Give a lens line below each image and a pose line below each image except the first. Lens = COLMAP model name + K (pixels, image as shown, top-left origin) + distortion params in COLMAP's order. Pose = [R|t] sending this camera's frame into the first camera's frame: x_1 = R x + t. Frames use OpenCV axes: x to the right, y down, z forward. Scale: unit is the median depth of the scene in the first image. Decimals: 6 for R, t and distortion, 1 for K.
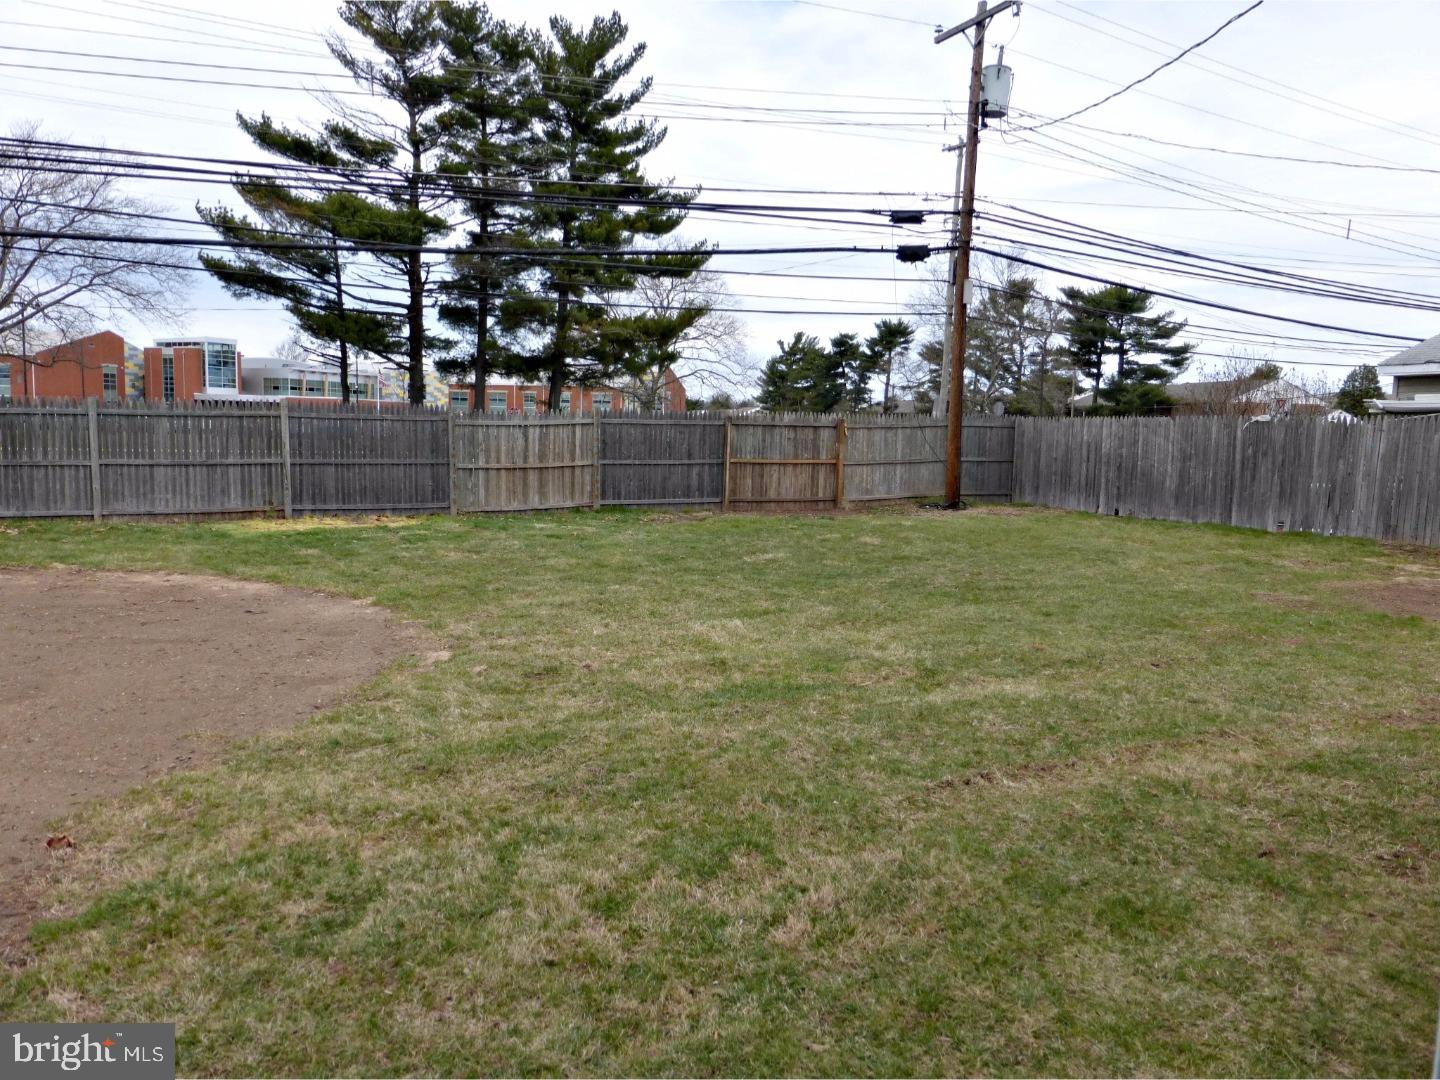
lens RADIAL K [[1061.4, 0, 719.4], [0, 1061.4, 539.1], [0, 0, 1]] dist [-0.034248, 0.033334]
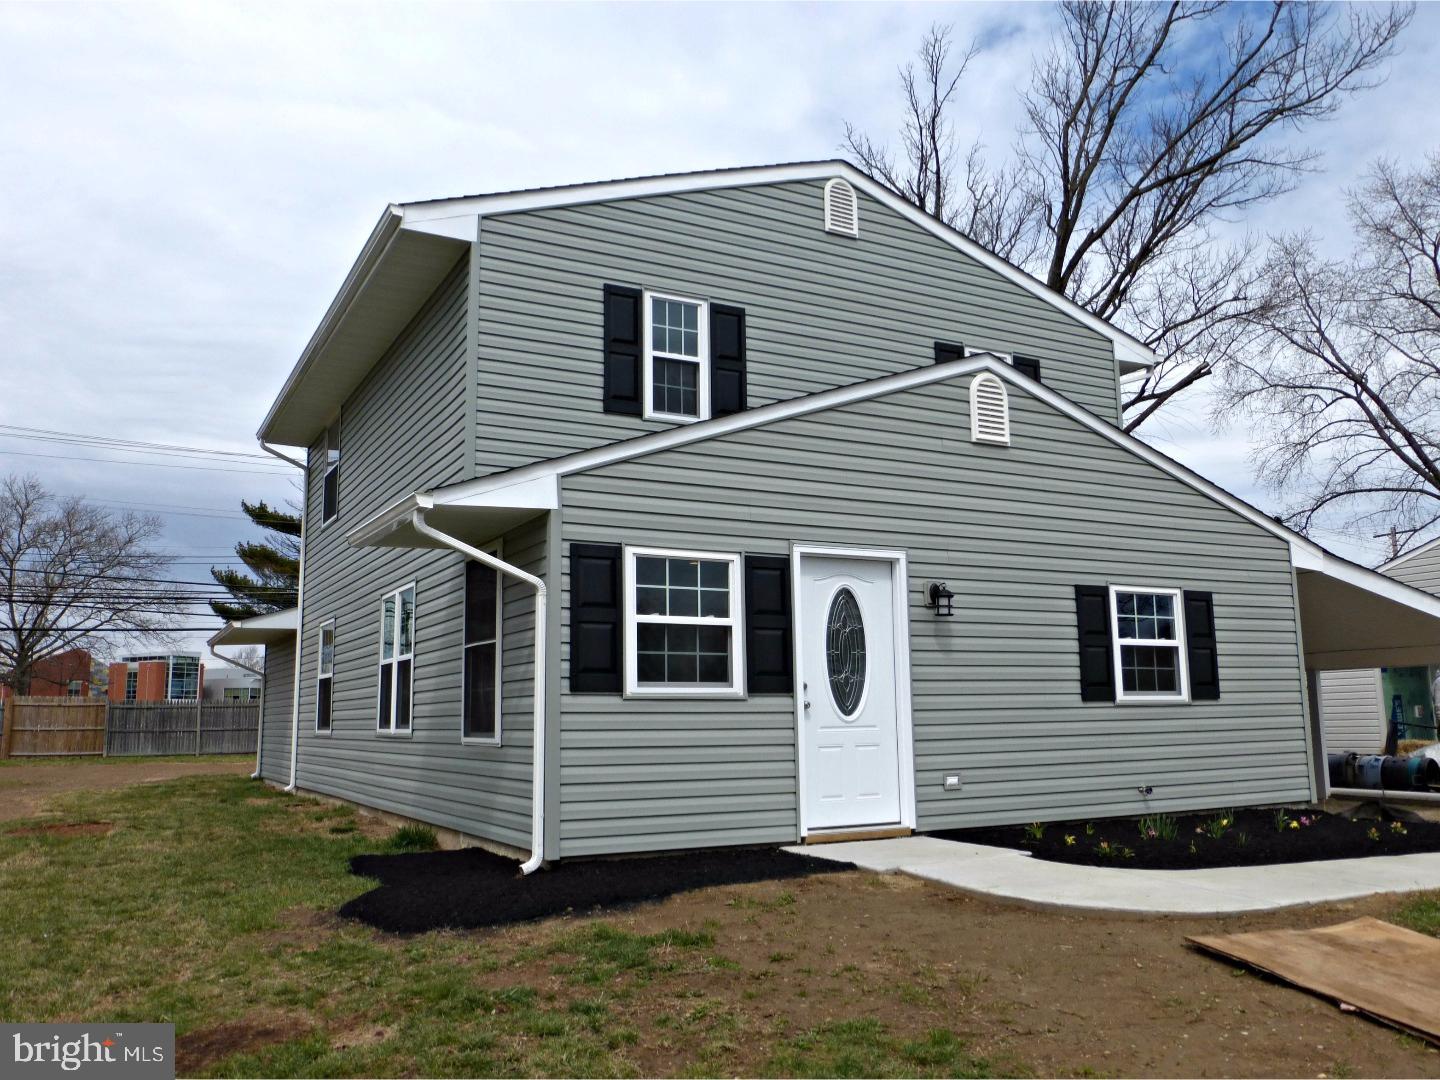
lens RADIAL K [[1145.0, 0, 719.3], [0, 1145.0, 541.3], [0, 0, 1]] dist [0.002412, -0.000227]
pose [[0.999219, -0.036859, 0.014237, 0.158931], [0.039291, 0.965016, -0.259231, 0.071144], [-0.004184, 0.259588, 0.965710, -0.476825]]
